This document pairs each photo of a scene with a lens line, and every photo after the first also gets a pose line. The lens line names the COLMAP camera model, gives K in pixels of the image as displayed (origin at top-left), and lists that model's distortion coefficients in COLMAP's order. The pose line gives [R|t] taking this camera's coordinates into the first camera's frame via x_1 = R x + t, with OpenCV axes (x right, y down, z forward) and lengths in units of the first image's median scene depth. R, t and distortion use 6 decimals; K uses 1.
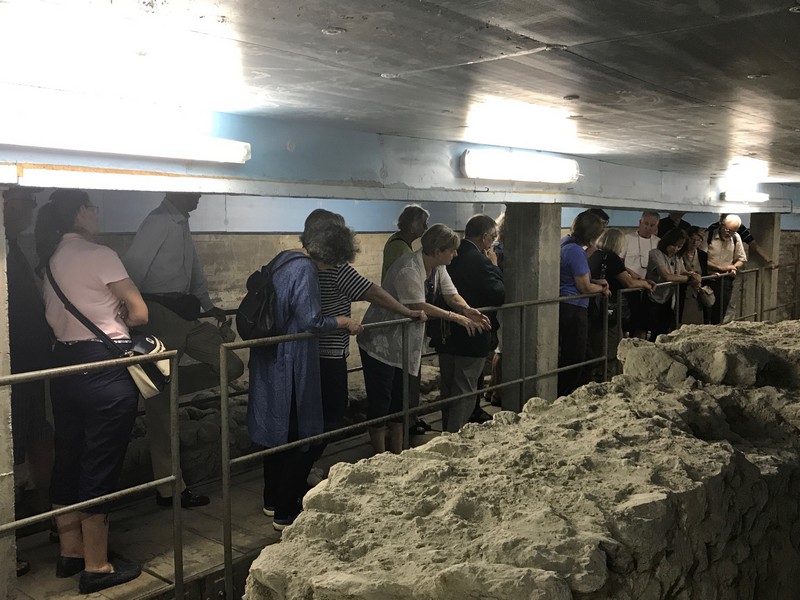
lens RADIAL K [[786.6, 0, 394.9], [0, 786.6, 293.0], [0, 0, 1]] dist [0.015328, 0.000000]
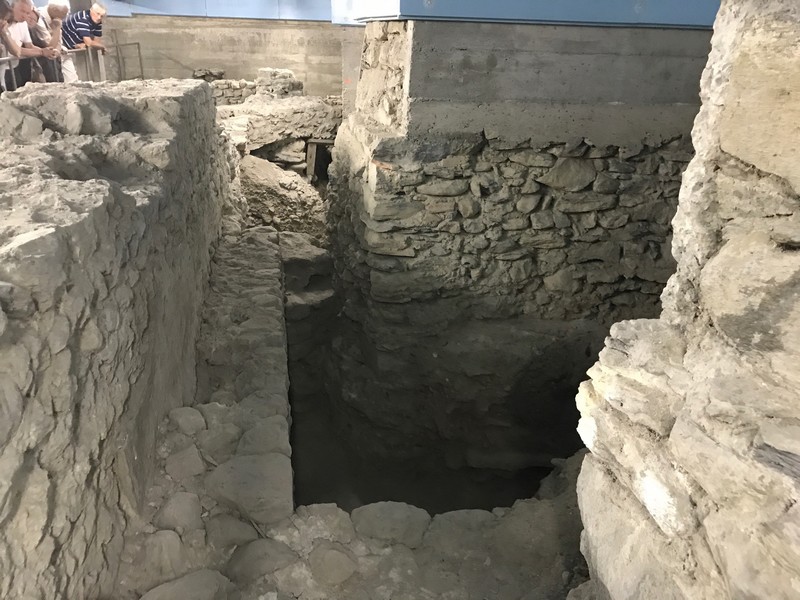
lens RADIAL K [[657.4, 0, 396.3], [0, 657.4, 293.8], [0, 0, 1]] dist [0.014266, 0.002766]
pose [[0.656257, -0.260789, 0.708036, 0.023865], [0.037205, 0.948415, 0.314842, 0.062291], [-0.753619, -0.180275, 0.632107, 0.119883]]
